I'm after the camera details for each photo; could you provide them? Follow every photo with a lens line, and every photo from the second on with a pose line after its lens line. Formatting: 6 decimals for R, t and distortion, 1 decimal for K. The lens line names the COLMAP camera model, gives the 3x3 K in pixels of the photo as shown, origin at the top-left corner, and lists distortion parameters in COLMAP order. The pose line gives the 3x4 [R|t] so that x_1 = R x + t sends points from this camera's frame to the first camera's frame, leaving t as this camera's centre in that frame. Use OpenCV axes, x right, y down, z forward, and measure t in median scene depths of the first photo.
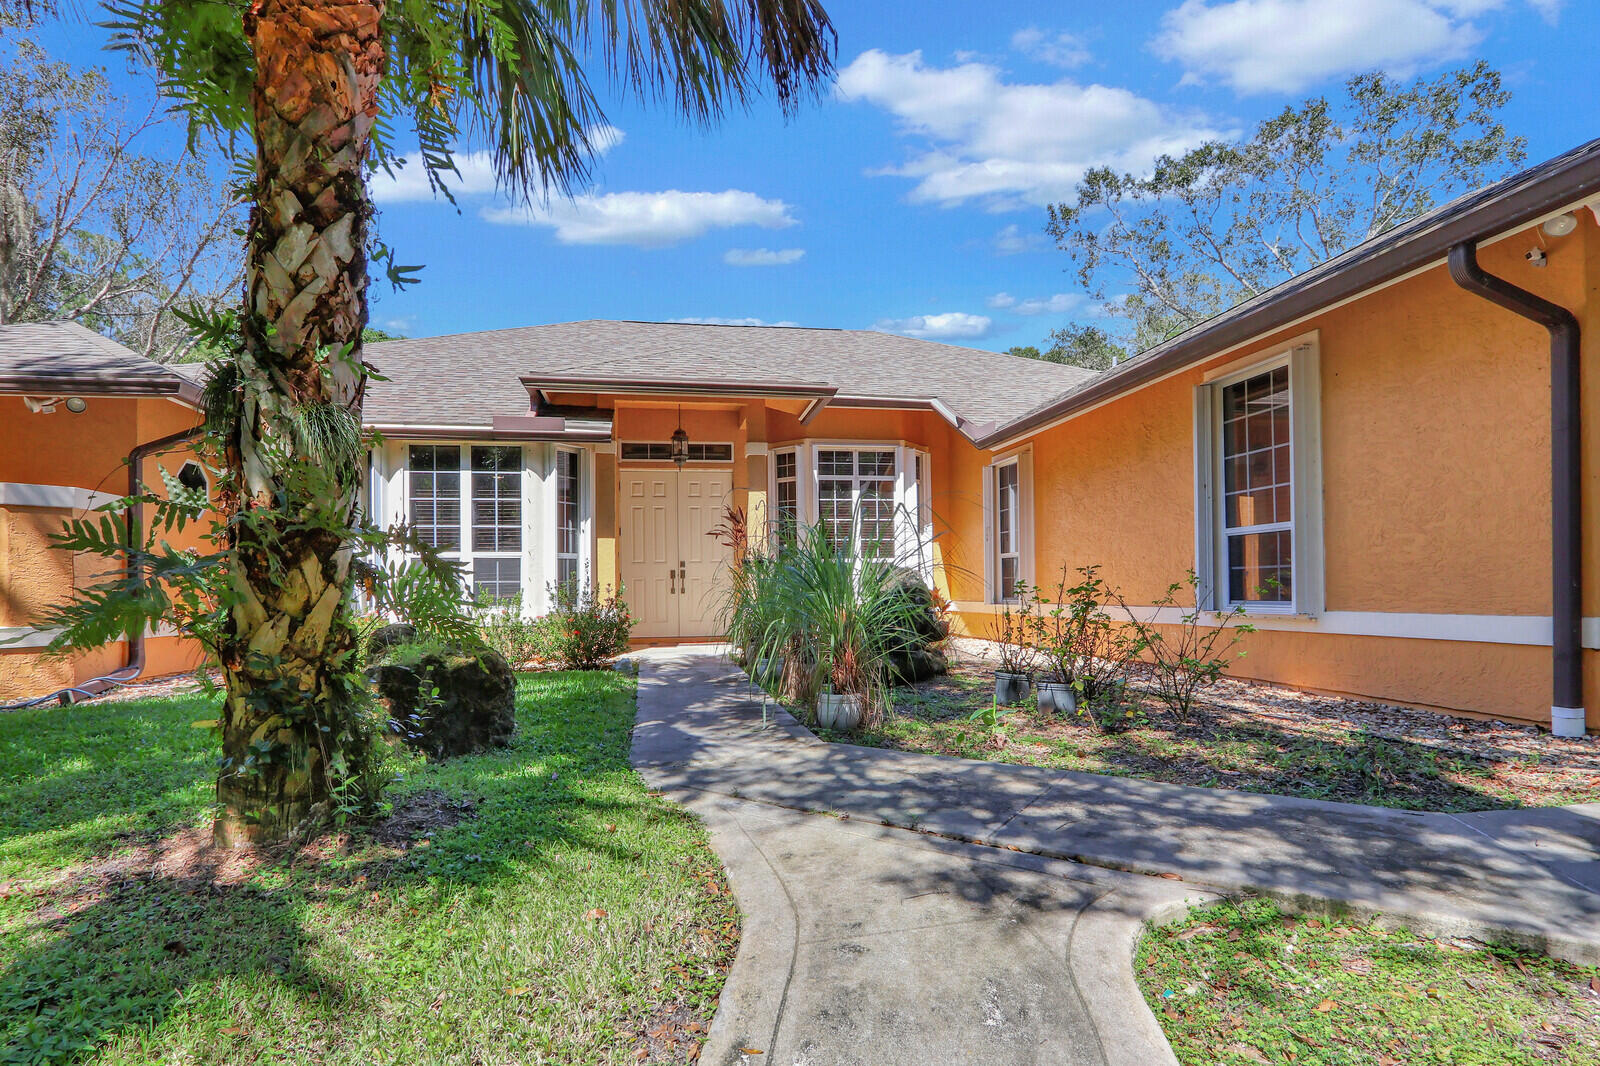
lens RADIAL K [[761.6, 0, 777.8], [0, 761.6, 578.3], [0, 0, 1]] dist [-0.020317, -0.000127]
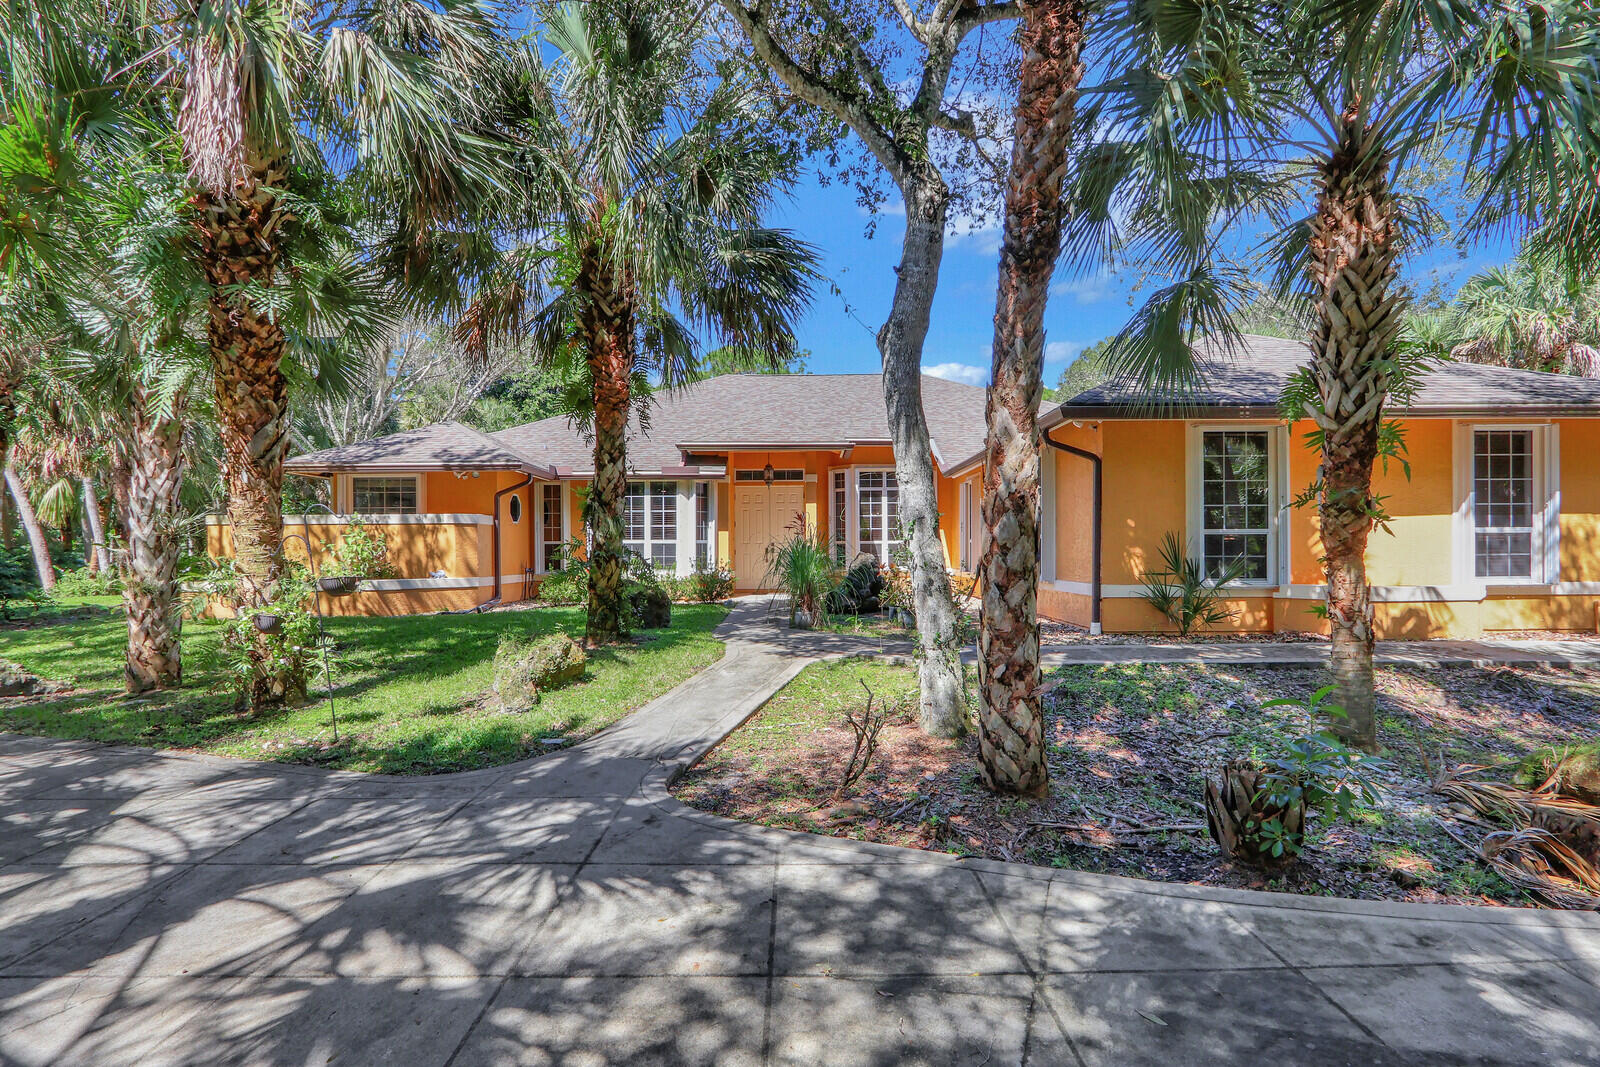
lens RADIAL K [[761.6, 0, 798.9], [0, 761.6, 540.6], [0, 0, 1]] dist [-0.020317, -0.000127]
pose [[0.984574, 0.006150, -0.174860, 0.265055], [-0.005219, 0.999970, 0.005788, -0.045424], [0.174891, -0.004786, 0.984576, -0.729286]]
